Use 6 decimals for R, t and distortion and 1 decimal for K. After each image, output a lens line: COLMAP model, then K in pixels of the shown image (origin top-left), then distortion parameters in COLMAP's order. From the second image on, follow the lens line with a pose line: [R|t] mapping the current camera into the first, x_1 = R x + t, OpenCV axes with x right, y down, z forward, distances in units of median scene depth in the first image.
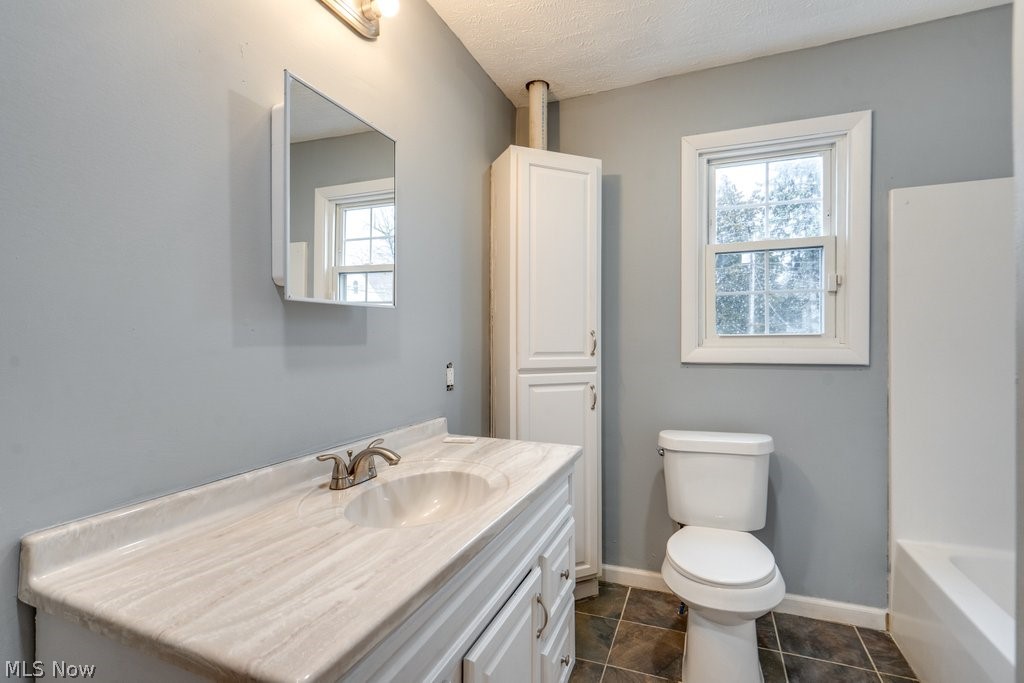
lens RADIAL K [[480.9, 0, 506.6], [0, 480.9, 340.9], [0, 0, 1]] dist [-0.004461, 0.002158]
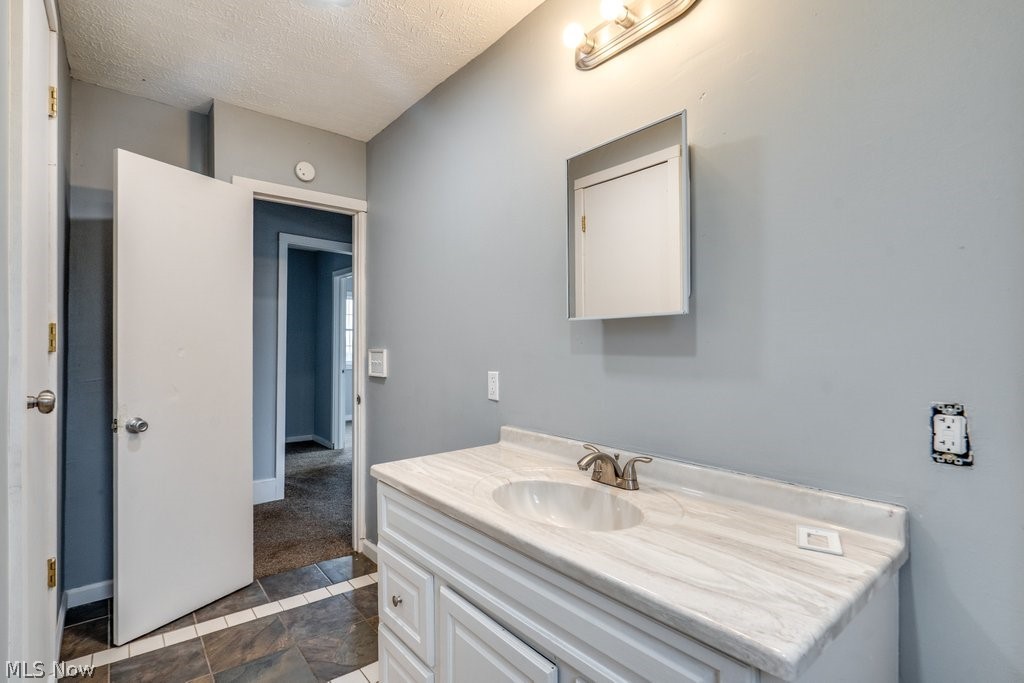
lens RADIAL K [[480.9, 0, 505.9], [0, 480.9, 343.6], [0, 0, 1]] dist [-0.004461, 0.002158]
pose [[-0.461839, -0.008965, -0.886918, 0.460434], [-0.008742, 0.999946, -0.005555, -0.005695], [0.886921, 0.005188, -0.461893, 0.791875]]
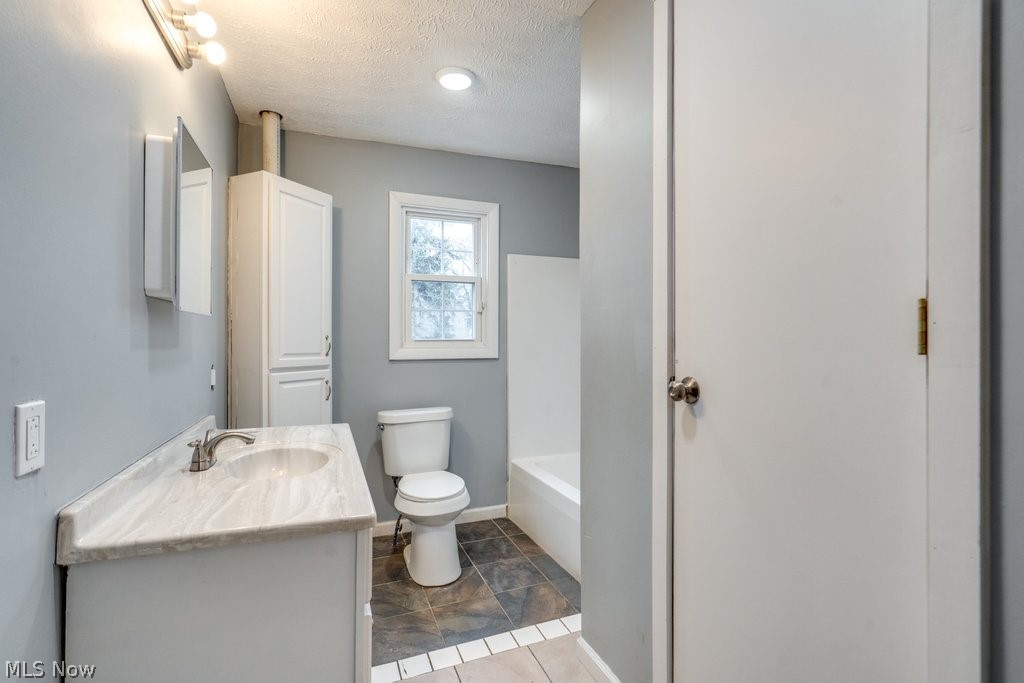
lens RADIAL K [[480.9, 0, 514.8], [0, 480.9, 340.0], [0, 0, 1]] dist [-0.004461, 0.002158]
pose [[0.714270, 0.003793, 0.699860, -0.369368], [0.000416, 0.999983, -0.005844, -0.002538], [-0.699870, 0.004465, 0.714257, -0.225271]]
